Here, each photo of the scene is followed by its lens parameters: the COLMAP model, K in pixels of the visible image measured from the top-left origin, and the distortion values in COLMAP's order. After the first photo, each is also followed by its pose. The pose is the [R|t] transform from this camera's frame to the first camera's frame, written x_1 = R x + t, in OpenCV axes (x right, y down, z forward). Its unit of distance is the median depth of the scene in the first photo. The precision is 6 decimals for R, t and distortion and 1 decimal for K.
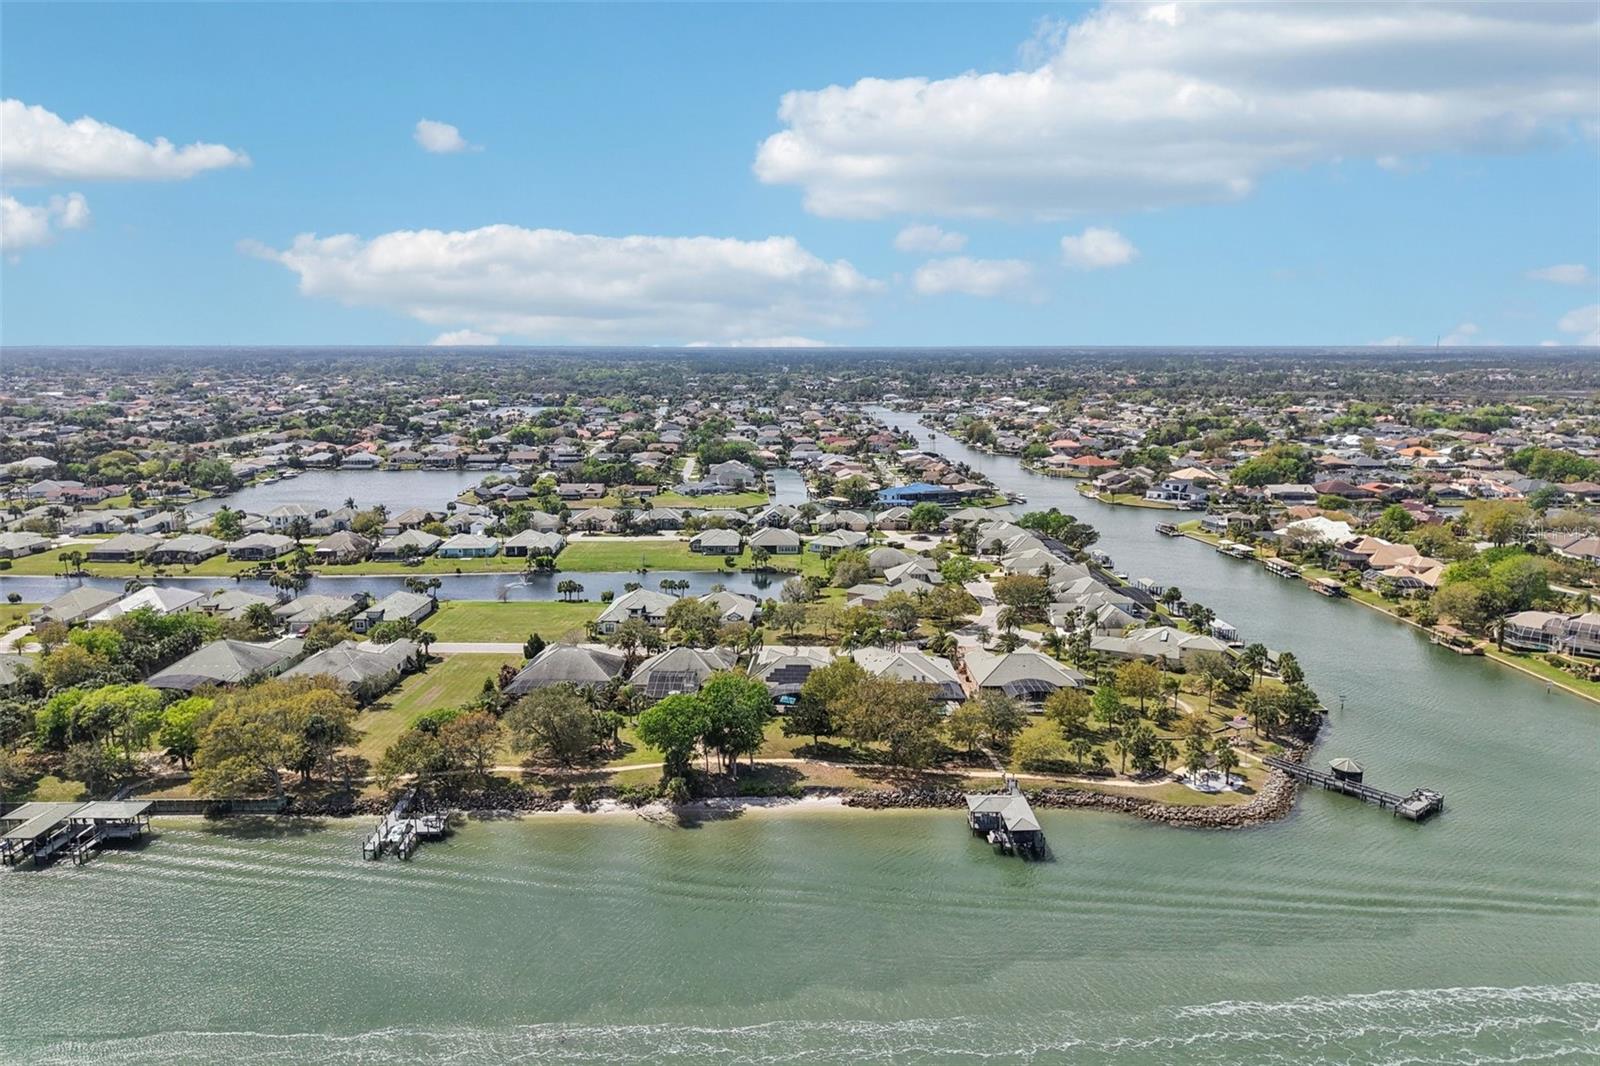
lens RADIAL K [[1061.4, 0, 800.0], [0, 1061.4, 533.0], [0, 0, 1]] dist [0.095273, -0.127778]
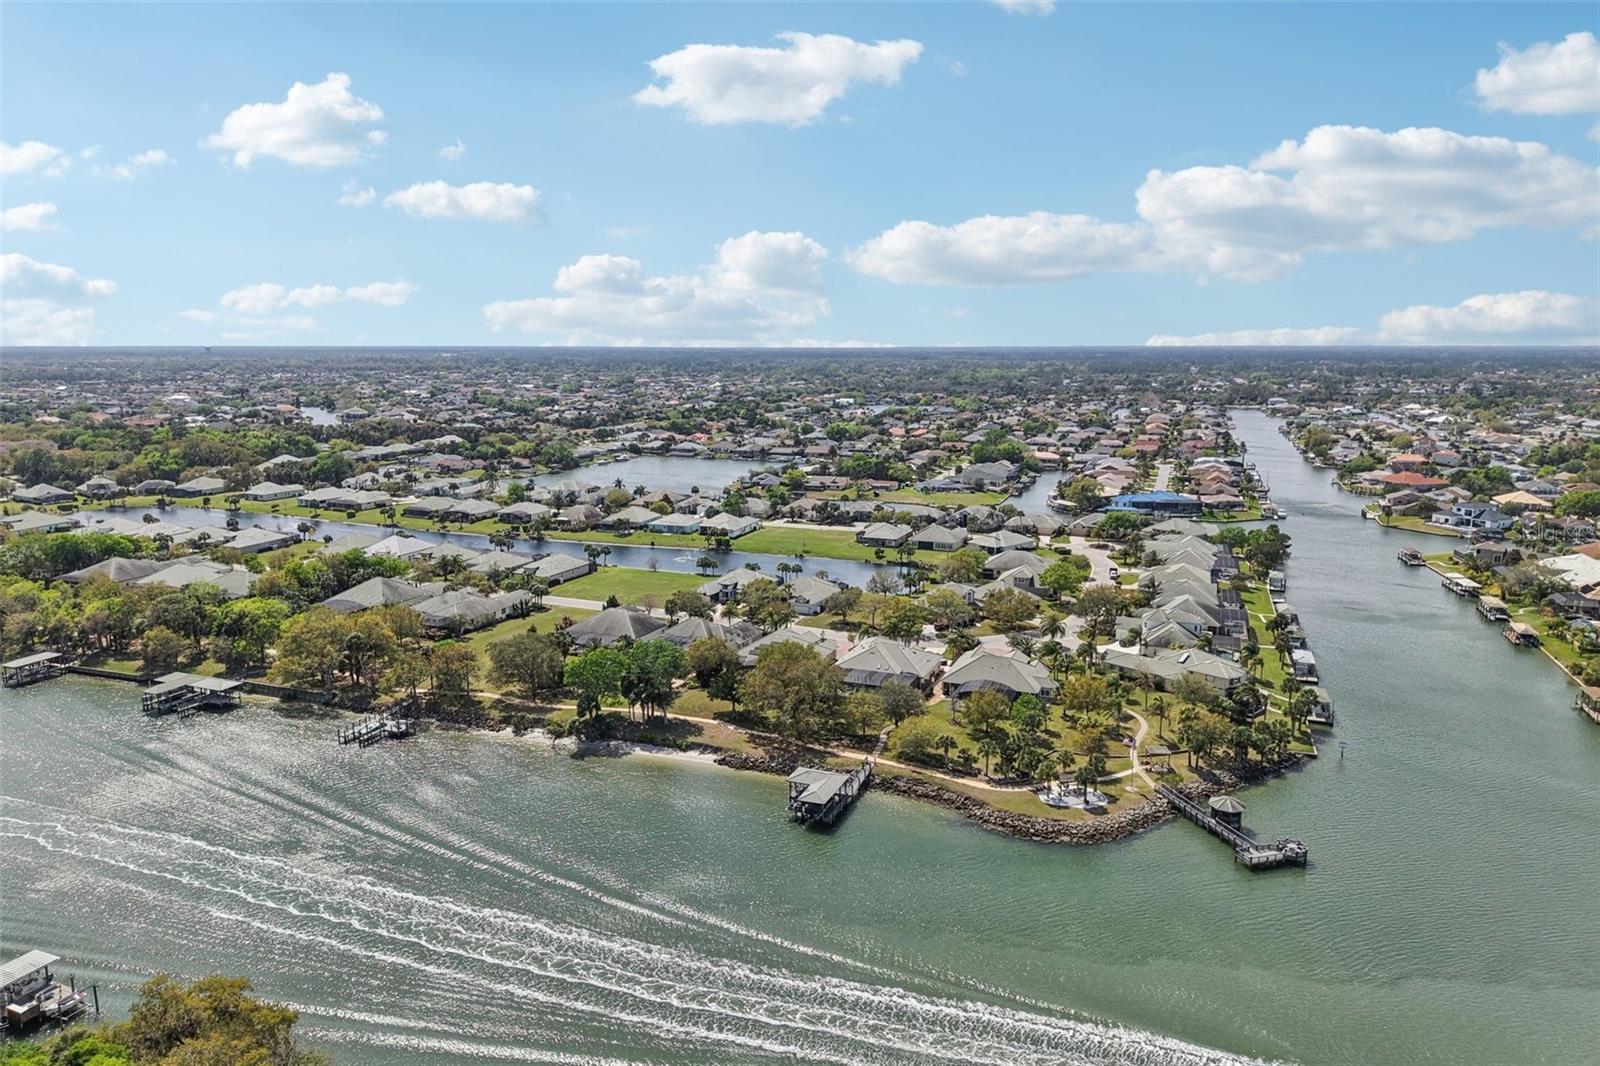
lens RADIAL K [[1061.4, 0, 800.0], [0, 1061.4, 533.0], [0, 0, 1]] dist [0.095273, -0.127778]
pose [[0.922921, 0.067124, -0.379093, 0.256229], [-0.067520, 0.997643, 0.012267, -0.000707], [0.379023, 0.014275, 0.925277, 0.004989]]
